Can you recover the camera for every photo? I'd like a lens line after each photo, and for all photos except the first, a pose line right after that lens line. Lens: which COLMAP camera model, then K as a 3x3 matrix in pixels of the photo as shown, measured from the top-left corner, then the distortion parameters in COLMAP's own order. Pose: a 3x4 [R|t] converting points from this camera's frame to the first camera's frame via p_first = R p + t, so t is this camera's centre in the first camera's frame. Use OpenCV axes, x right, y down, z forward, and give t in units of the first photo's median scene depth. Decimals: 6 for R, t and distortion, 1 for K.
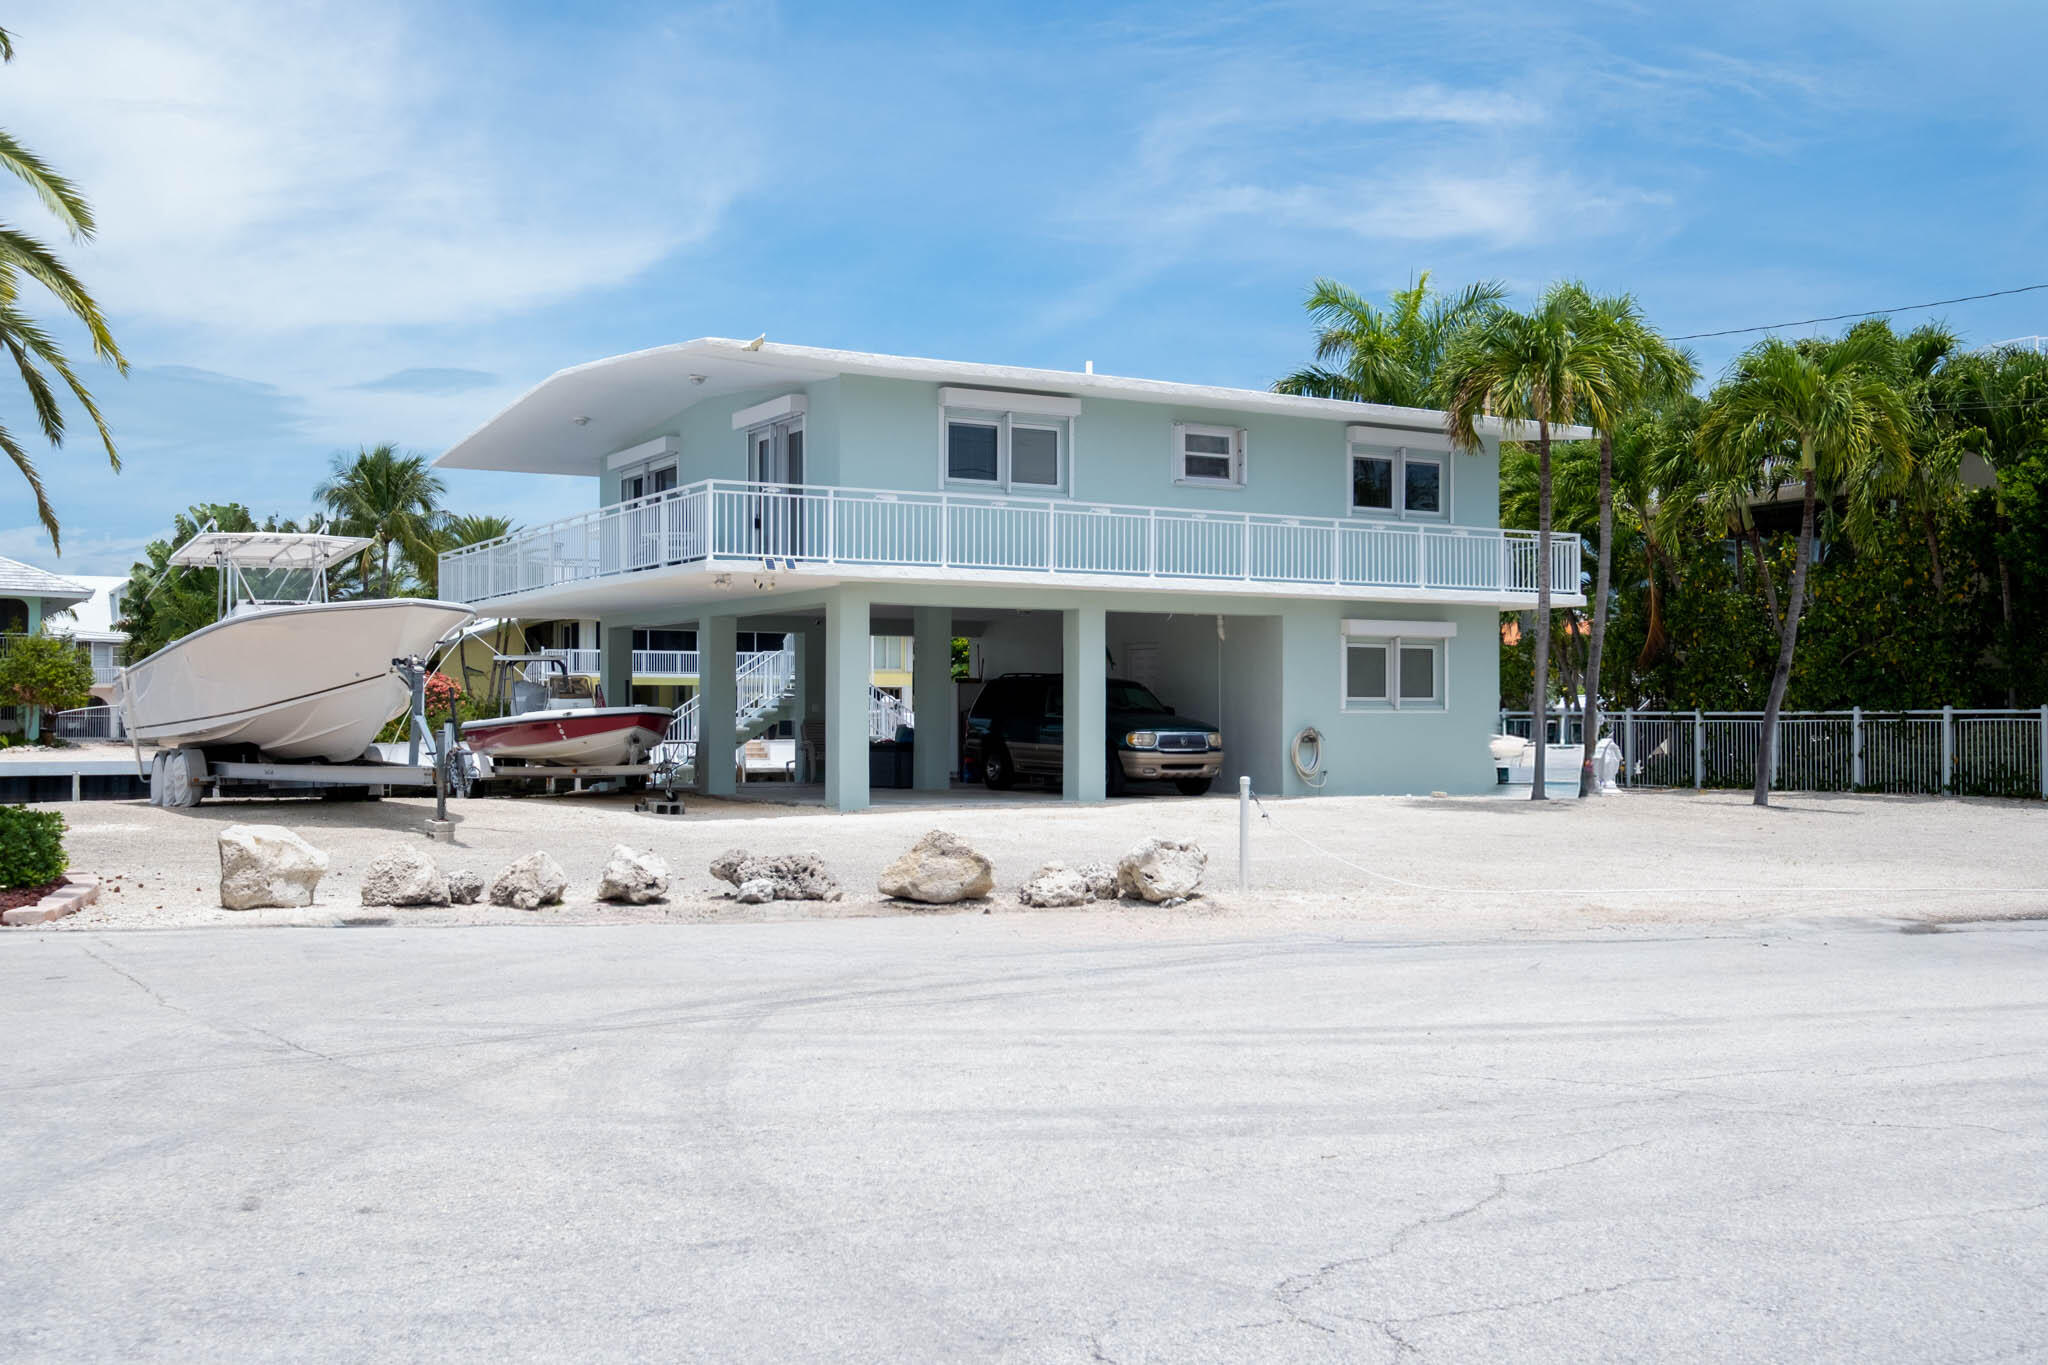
lens RADIAL K [[2070.8, 0, 1033.6], [0, 2070.8, 687.0], [0, 0, 1]] dist [0.007084, 0.000000]
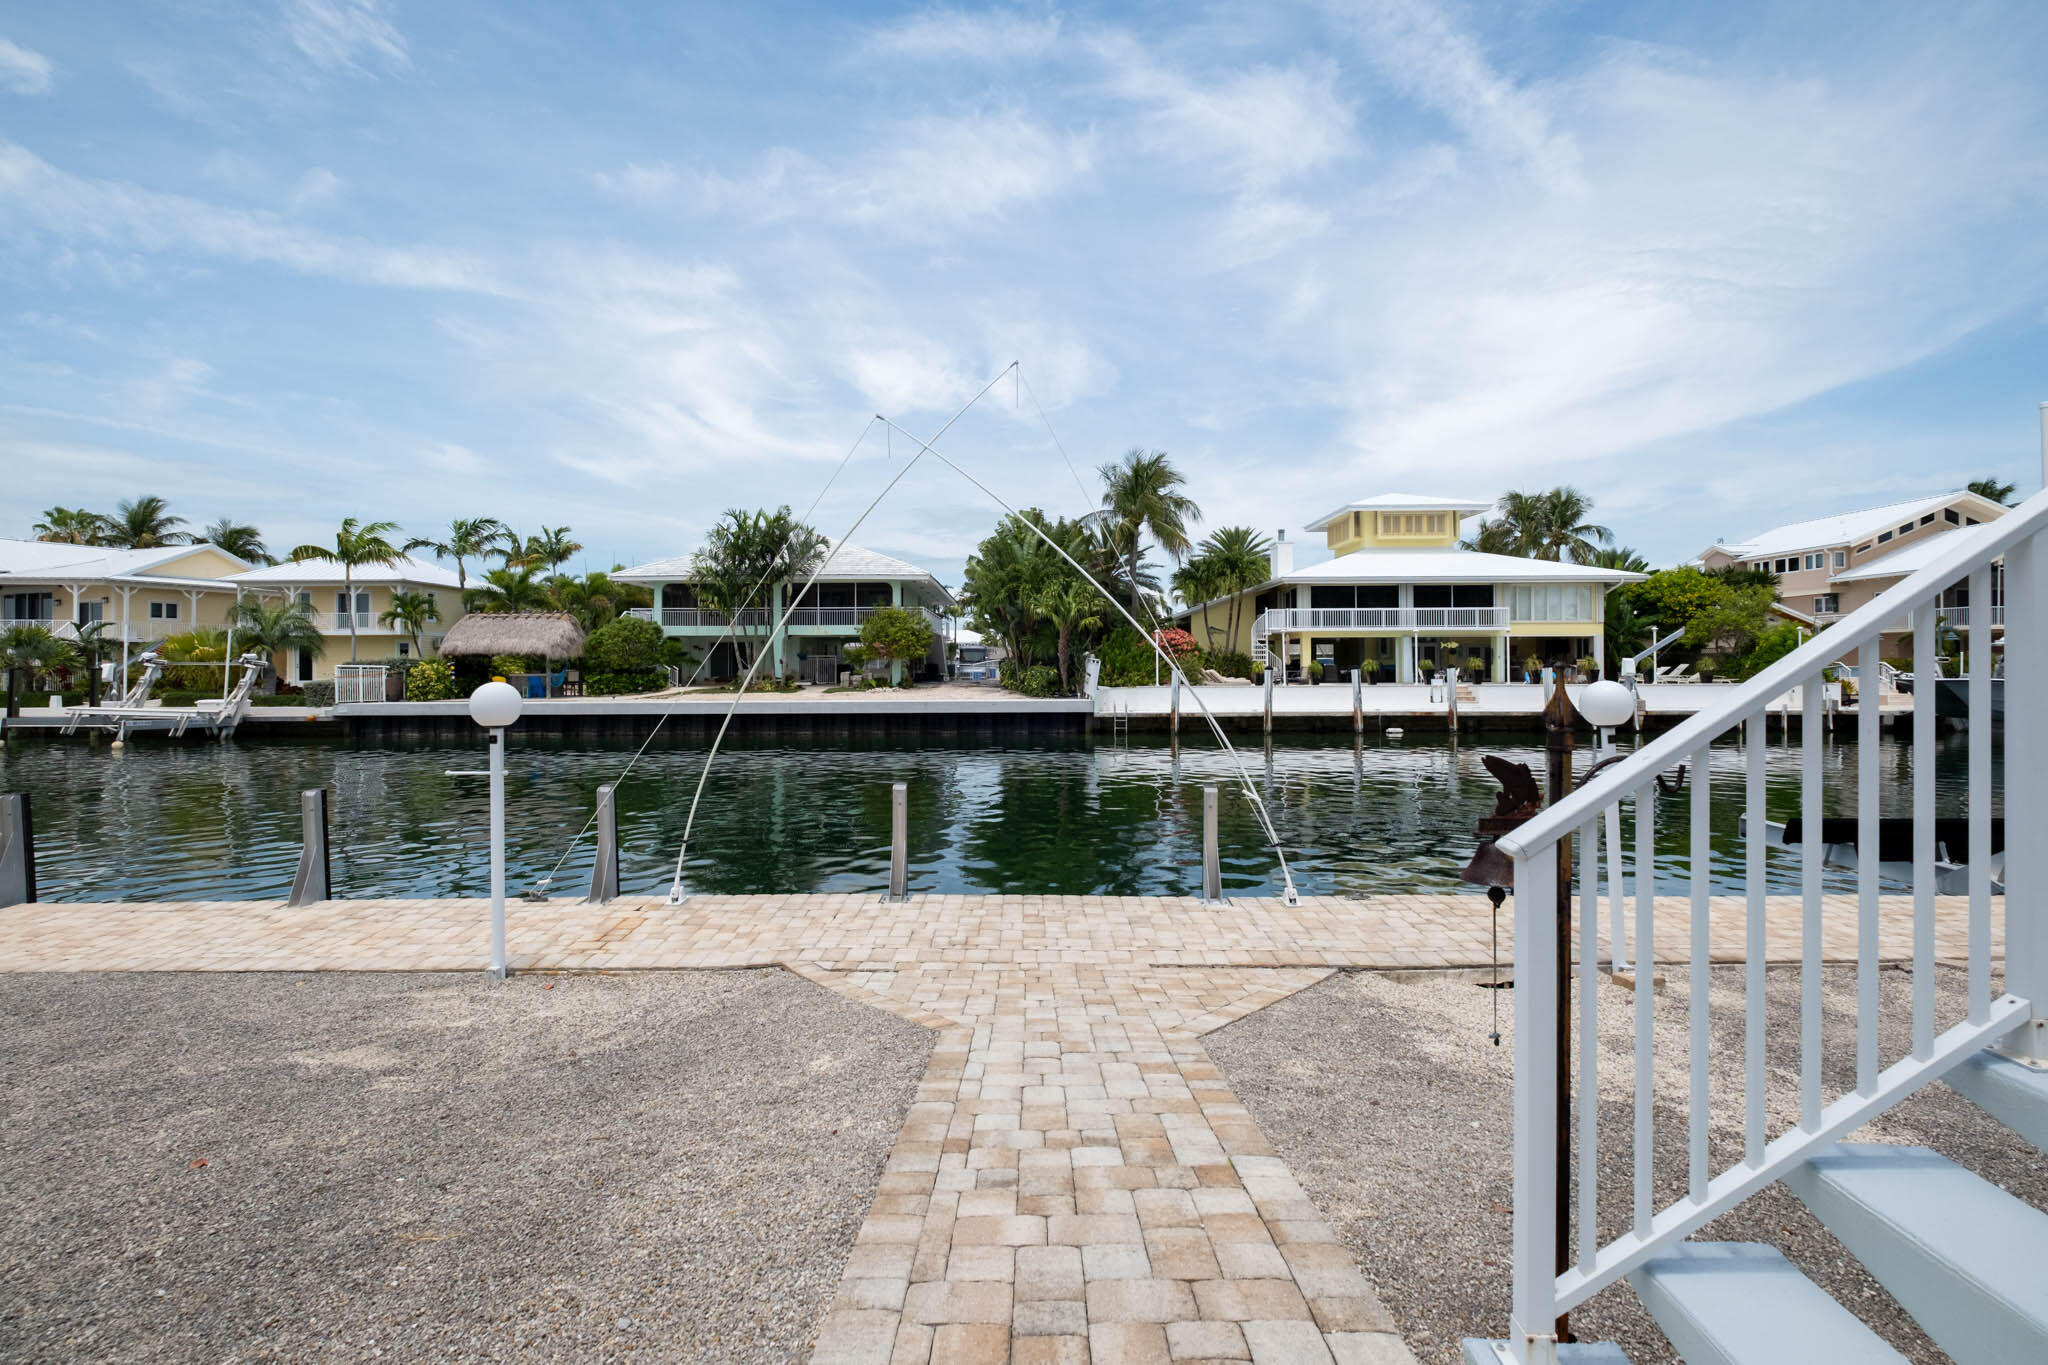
lens RADIAL K [[878.6, 0, 1030.1], [0, 878.6, 663.5], [0, 0, 1]] dist [-0.005921, -0.001574]
pose [[0.865467, -0.008105, -0.500900, -0.305915], [0.012506, 0.999907, 0.005428, 0.027881], [0.500810, -0.010962, 0.865488, 1.490235]]
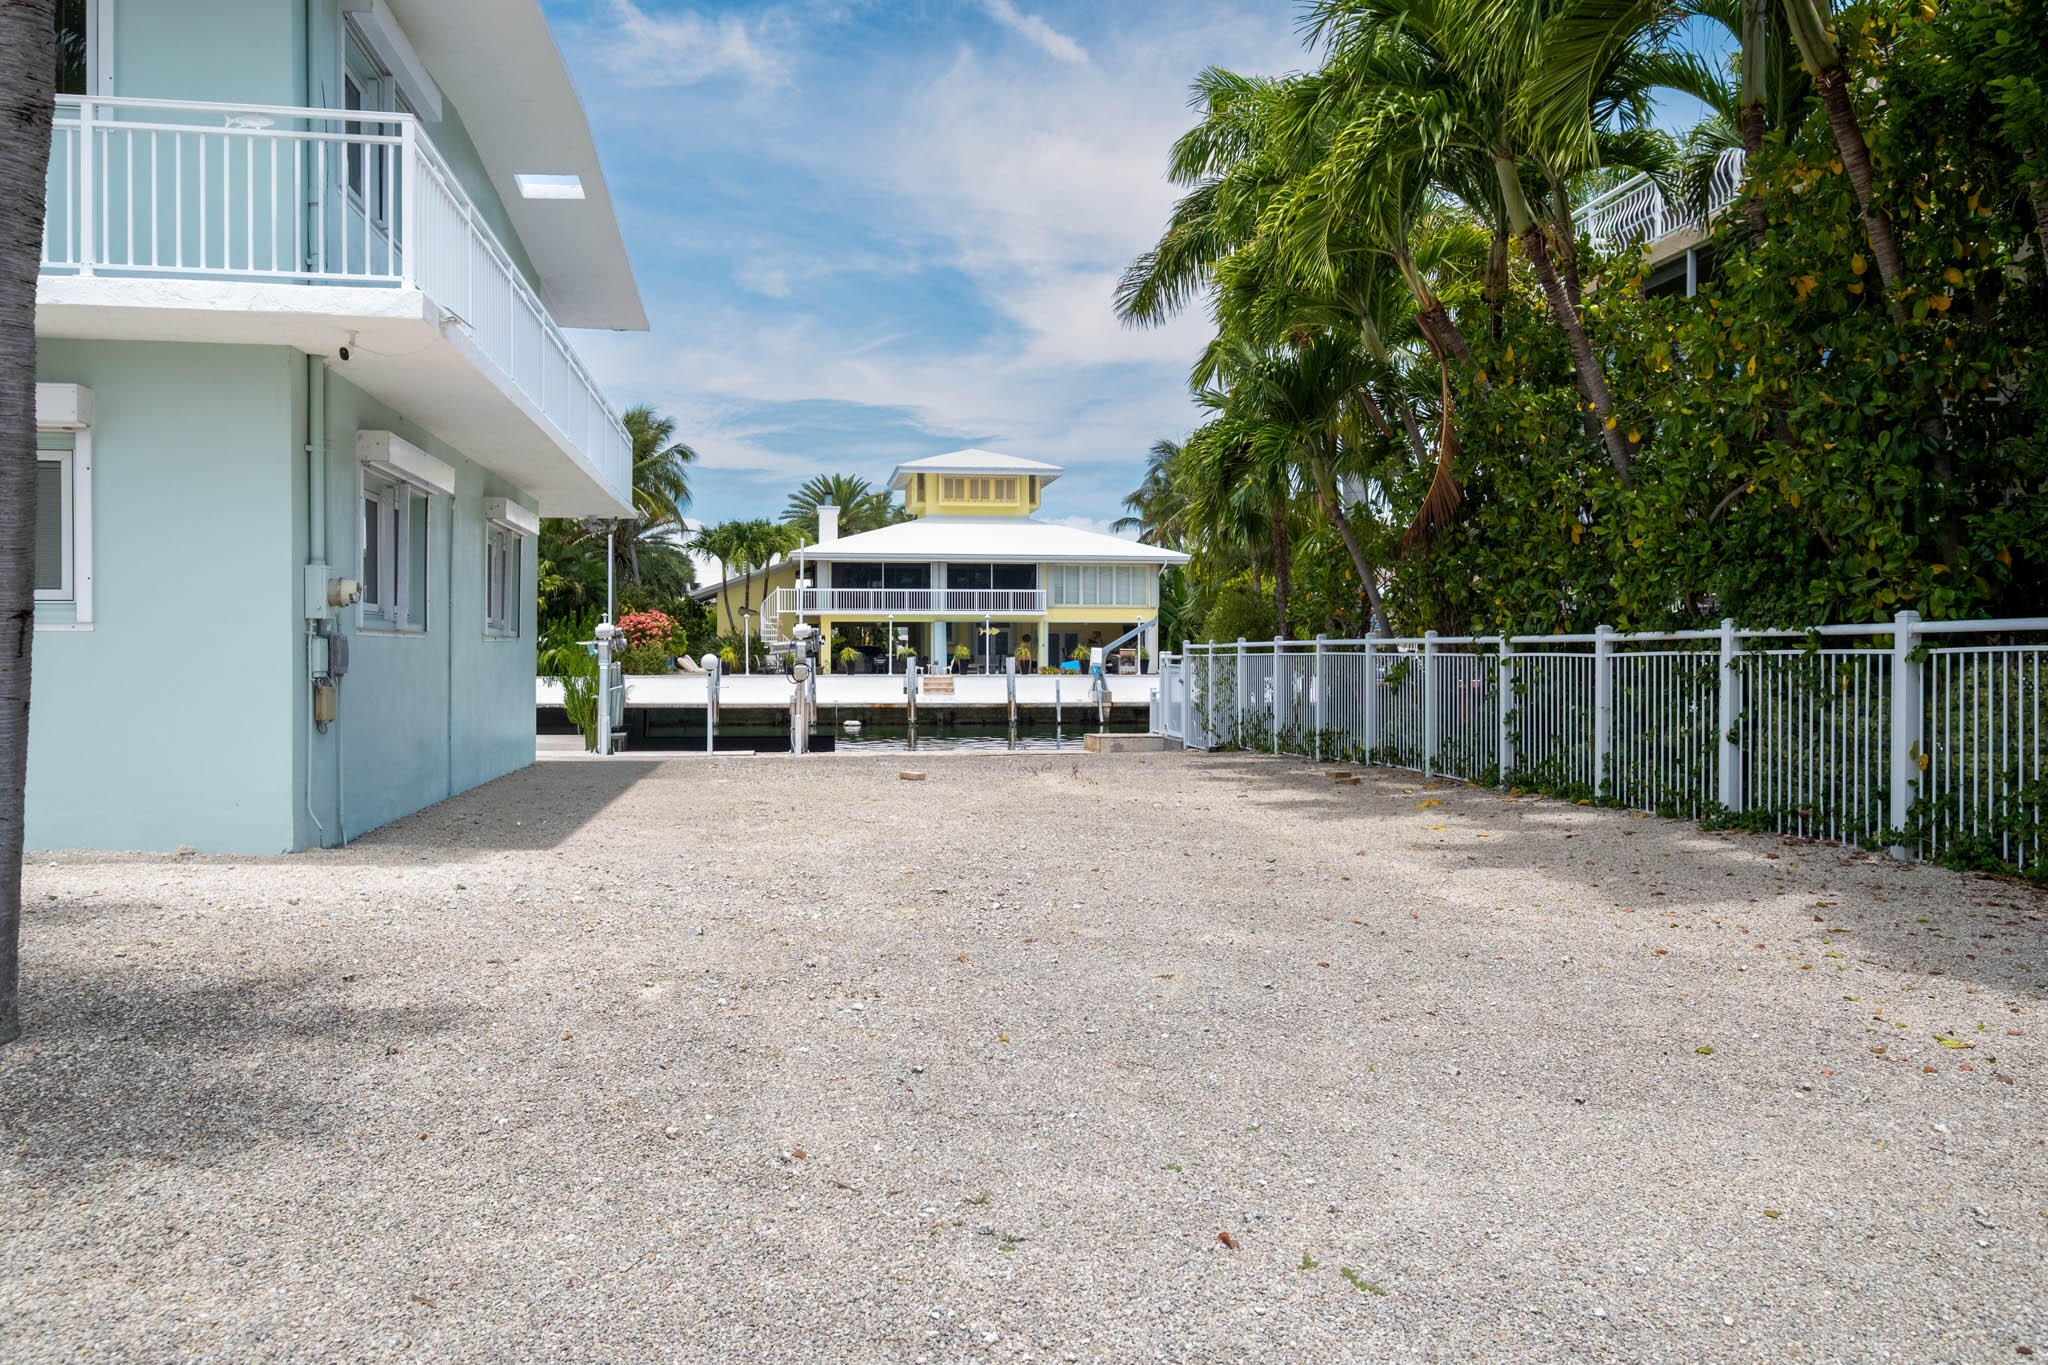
lens RADIAL K [[1540.6, 0, 1025.4], [0, 1540.6, 660.8], [0, 0, 1]] dist [0.001673, 0.000937]
pose [[0.933306, -0.001391, -0.359079, 0.529125], [0.008468, 0.999800, 0.018135, 0.015523], [0.358982, -0.019966, 0.933131, 0.932521]]
